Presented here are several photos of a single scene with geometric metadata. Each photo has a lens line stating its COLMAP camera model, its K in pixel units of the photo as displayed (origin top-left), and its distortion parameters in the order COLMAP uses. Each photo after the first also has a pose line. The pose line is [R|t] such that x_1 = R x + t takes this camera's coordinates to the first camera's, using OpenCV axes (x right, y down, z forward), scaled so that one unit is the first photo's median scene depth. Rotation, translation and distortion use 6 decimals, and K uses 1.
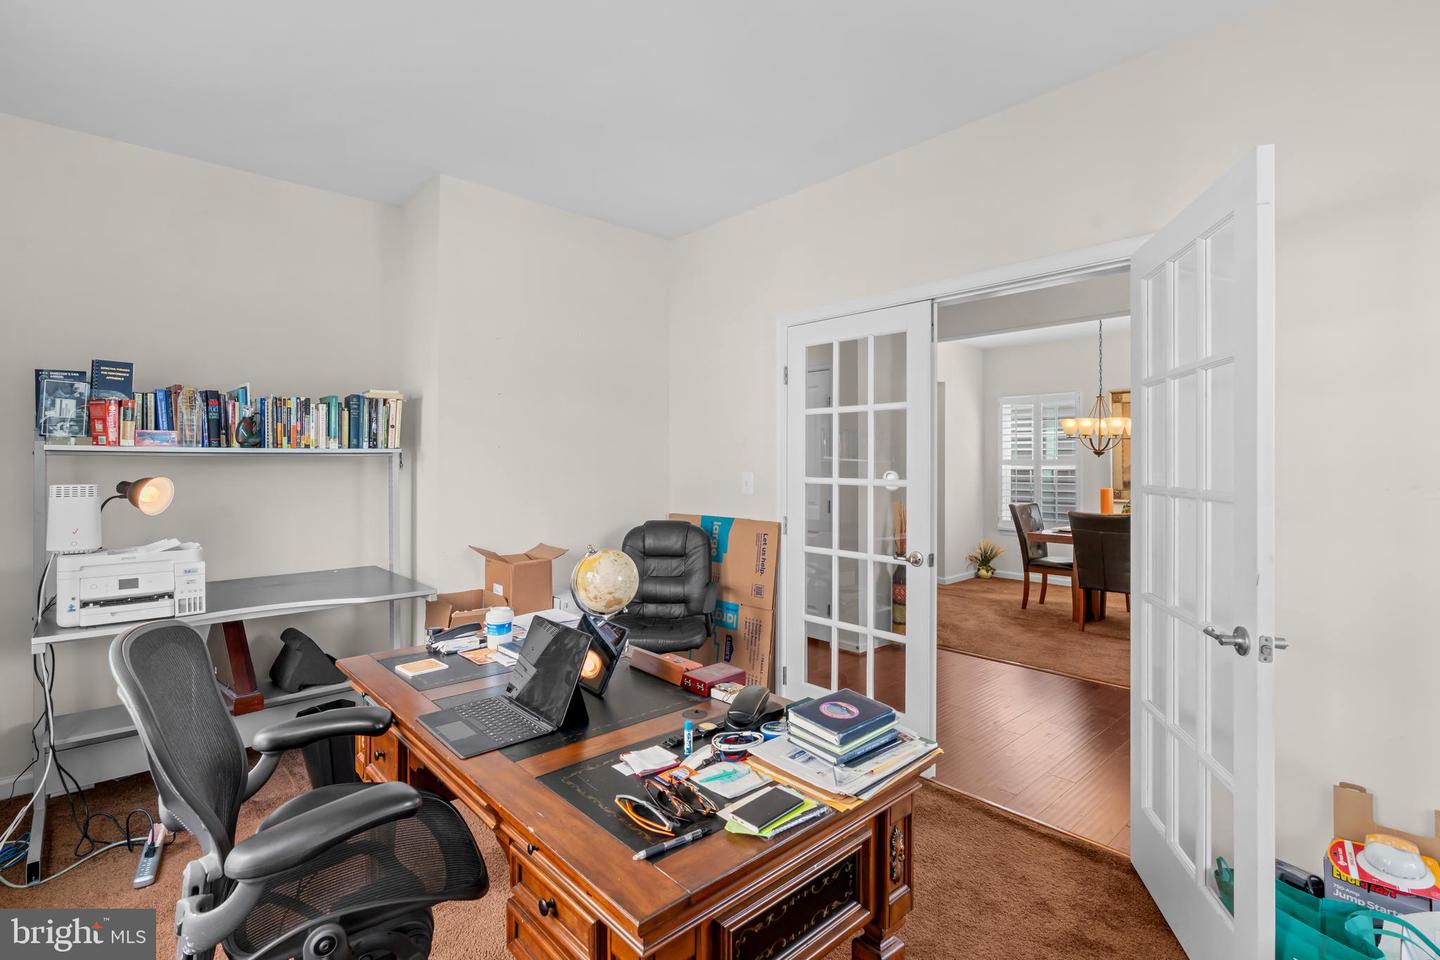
lens RADIAL K [[661.6, 0, 728.0], [0, 661.6, 471.8], [0, 0, 1]] dist [0.000269, 0.000490]
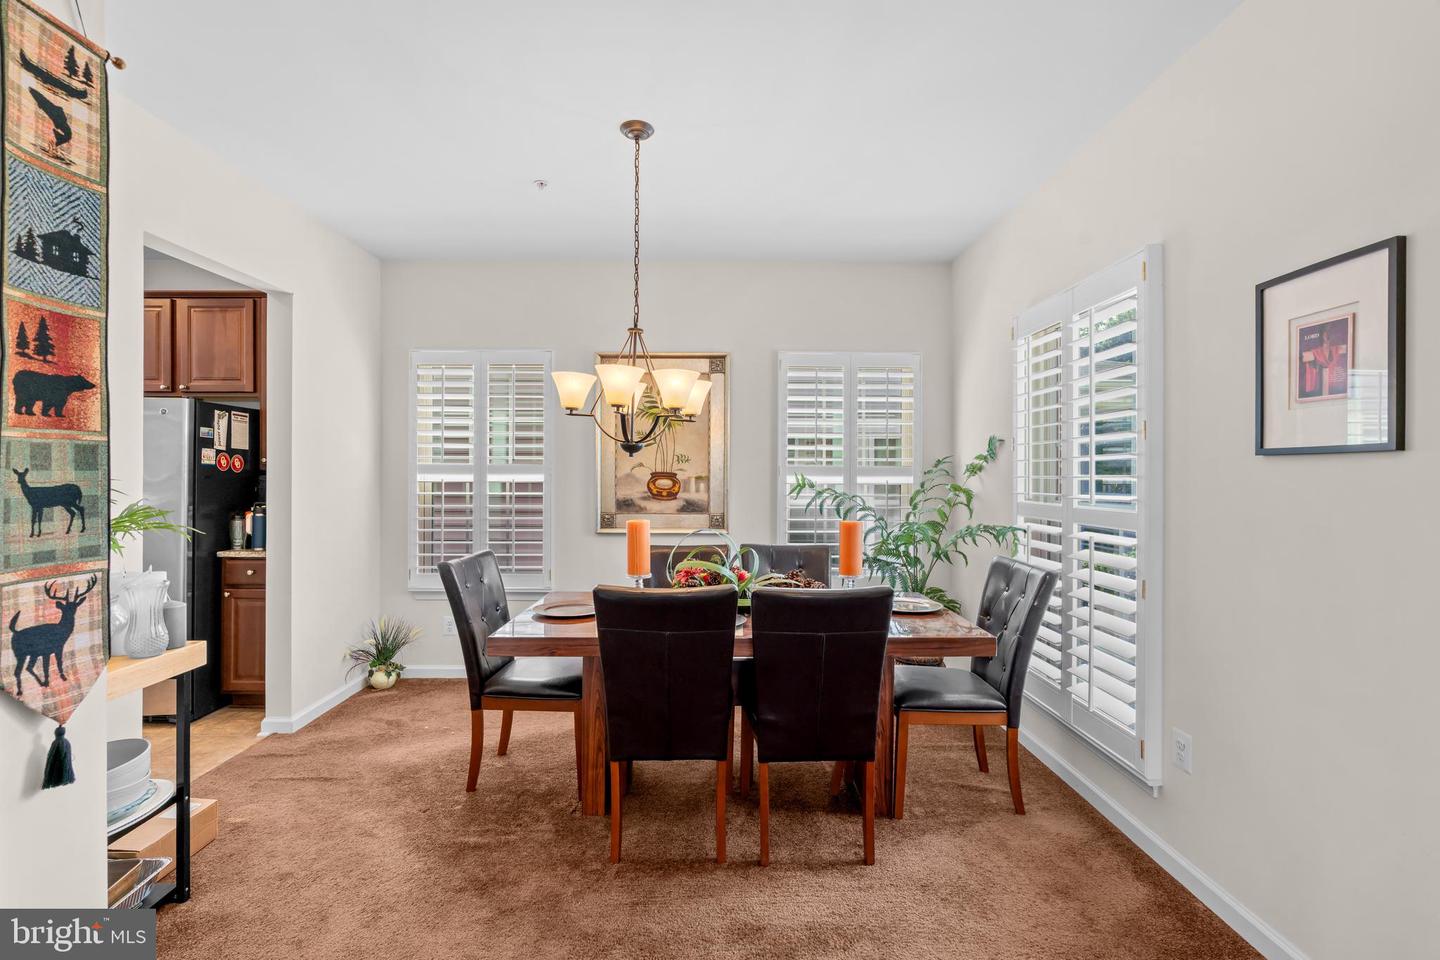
lens RADIAL K [[661.6, 0, 727.2], [0, 661.6, 480.2], [0, 0, 1]] dist [0.000269, 0.000490]
pose [[0.665837, 0.002641, 0.746093, 0.227834], [-0.000181, 0.999994, -0.003379, -0.003445], [-0.746097, 0.002115, 0.665833, 0.572469]]
